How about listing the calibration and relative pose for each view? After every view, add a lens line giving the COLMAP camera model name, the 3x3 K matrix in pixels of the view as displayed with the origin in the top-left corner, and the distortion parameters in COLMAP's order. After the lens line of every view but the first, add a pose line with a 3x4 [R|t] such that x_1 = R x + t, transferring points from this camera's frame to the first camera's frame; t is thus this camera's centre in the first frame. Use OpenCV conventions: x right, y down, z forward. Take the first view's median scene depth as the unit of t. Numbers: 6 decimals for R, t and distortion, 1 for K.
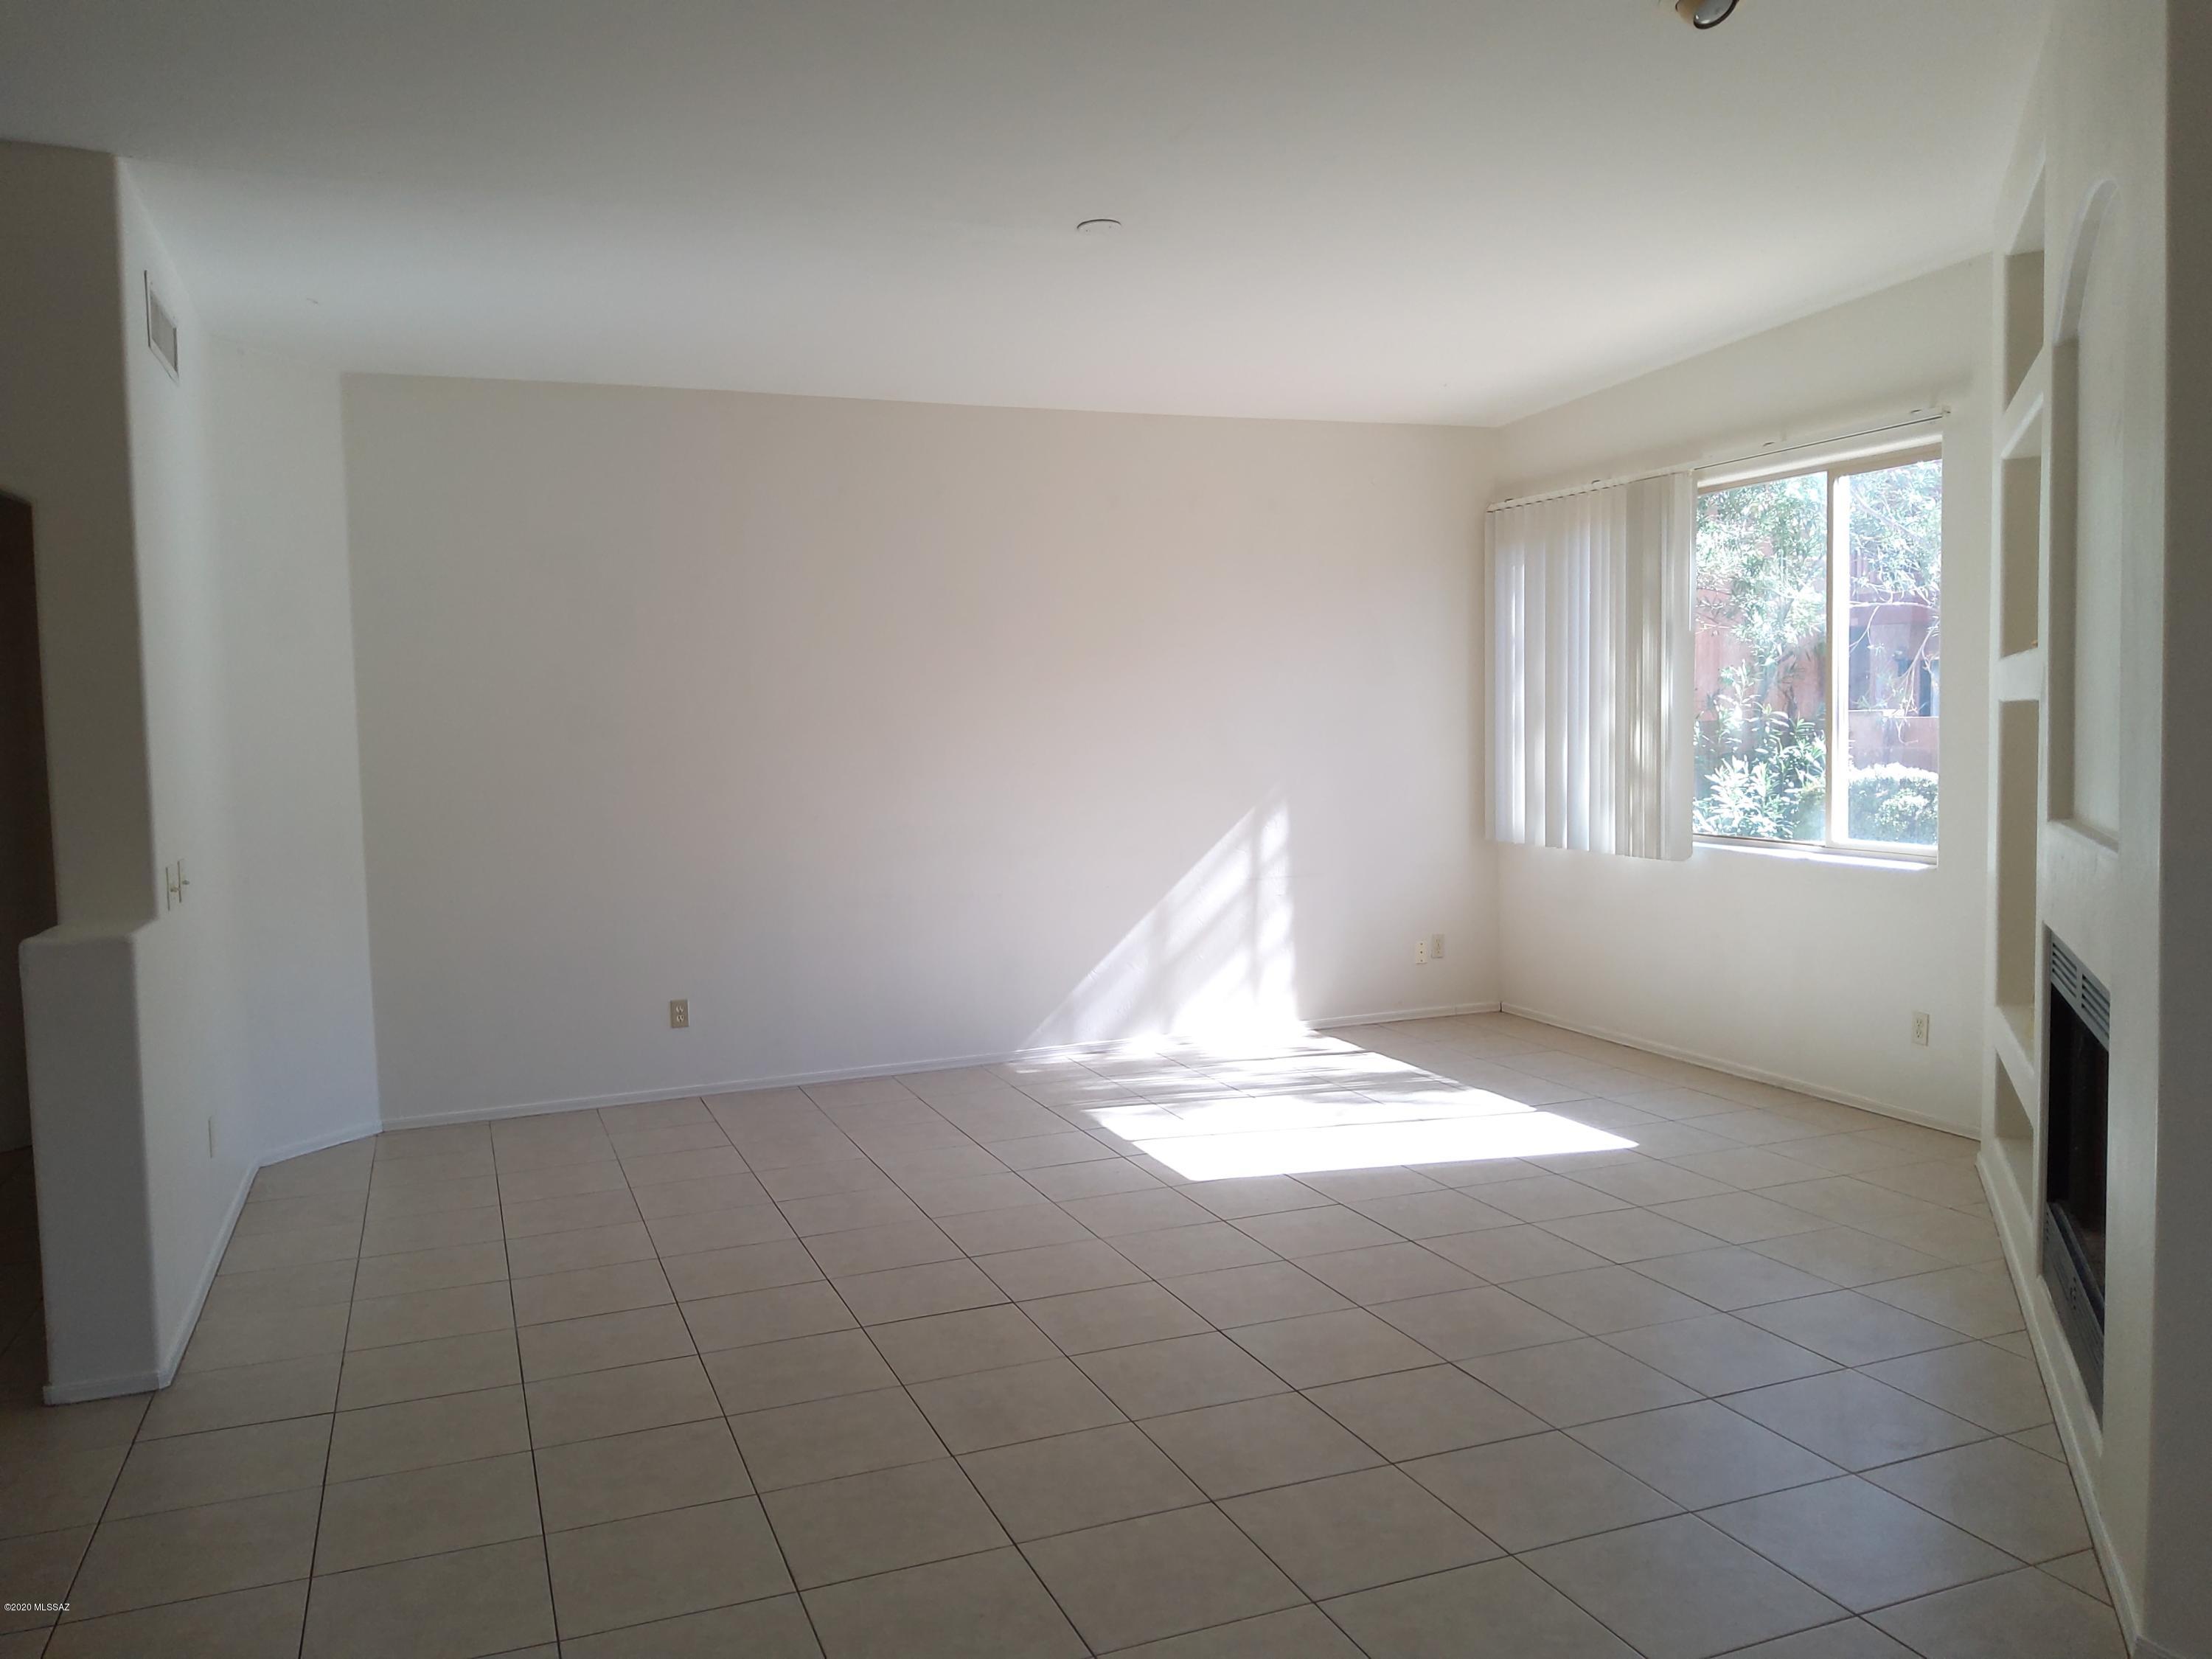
lens RADIAL K [[1676.1, 0, 1106.0], [0, 1676.1, 829.5], [0, 0, 1]] dist [0.035453, -0.053269]
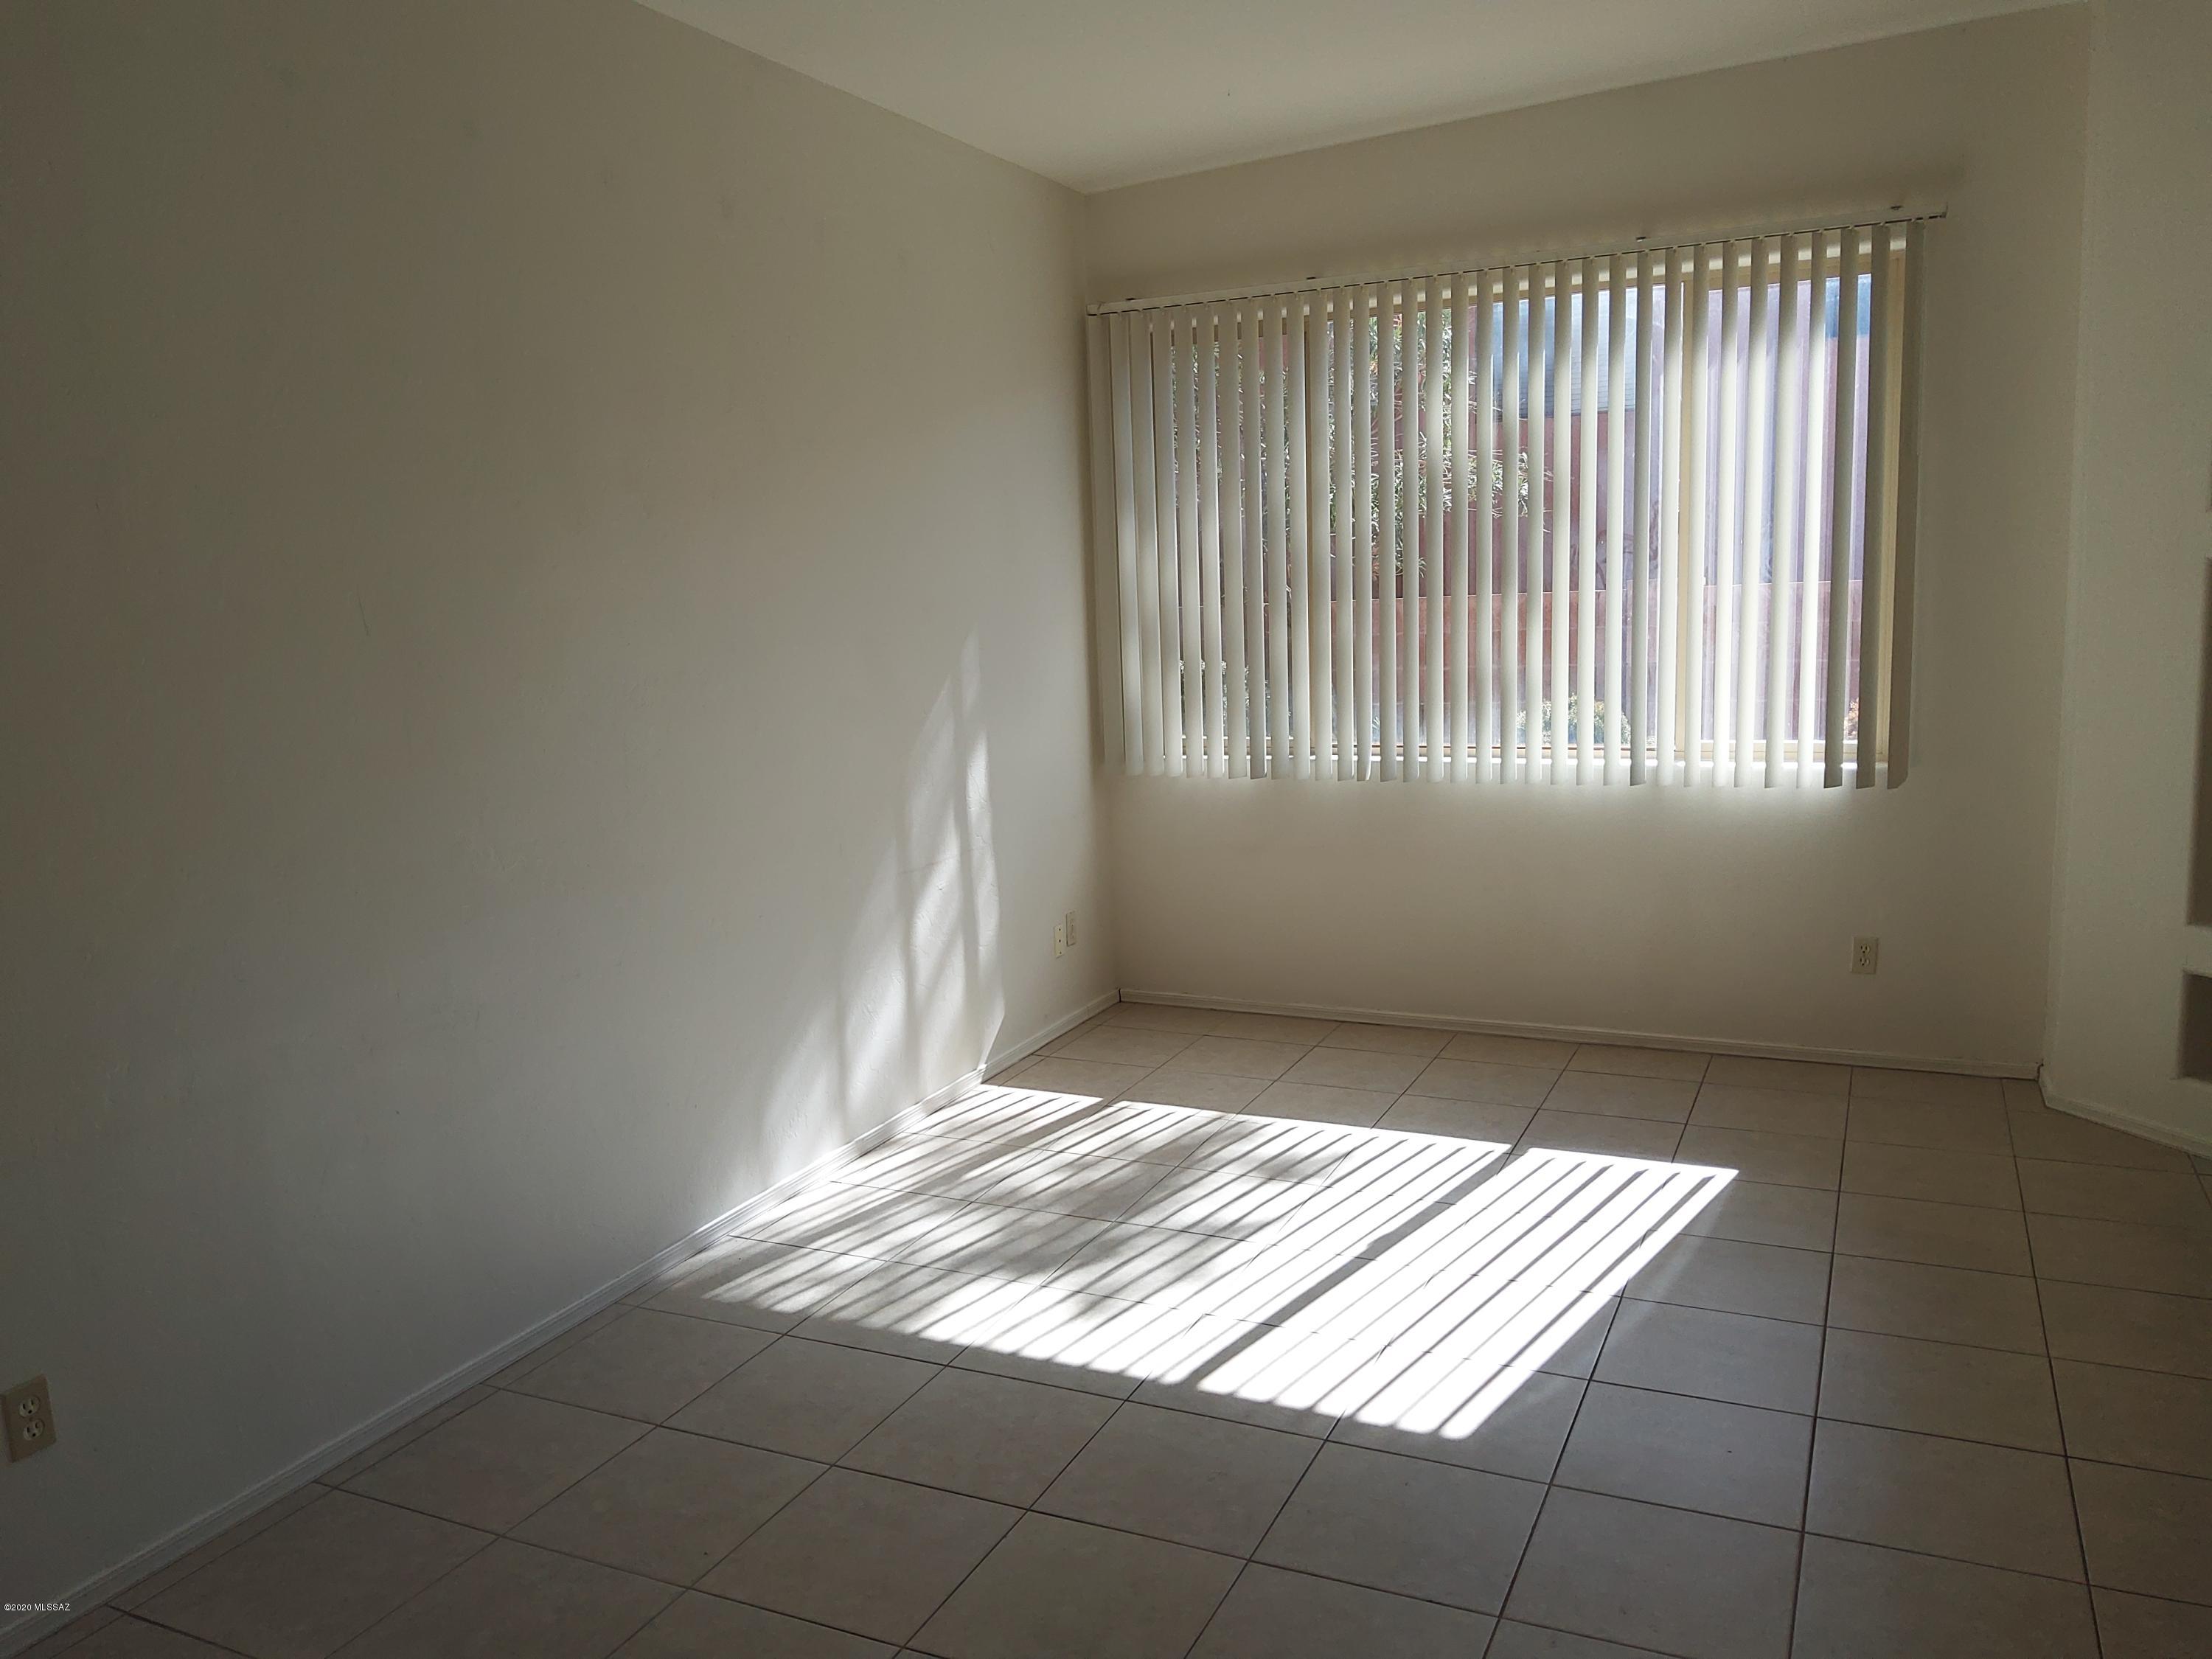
lens RADIAL K [[1676.1, 0, 1106.0], [0, 1676.1, 829.5], [0, 0, 1]] dist [0.035453, -0.053269]
pose [[0.724390, -0.115133, 0.679708, -0.319100], [0.076259, 0.993287, 0.086977, -0.039155], [-0.685159, -0.011171, 0.728308, 0.547168]]
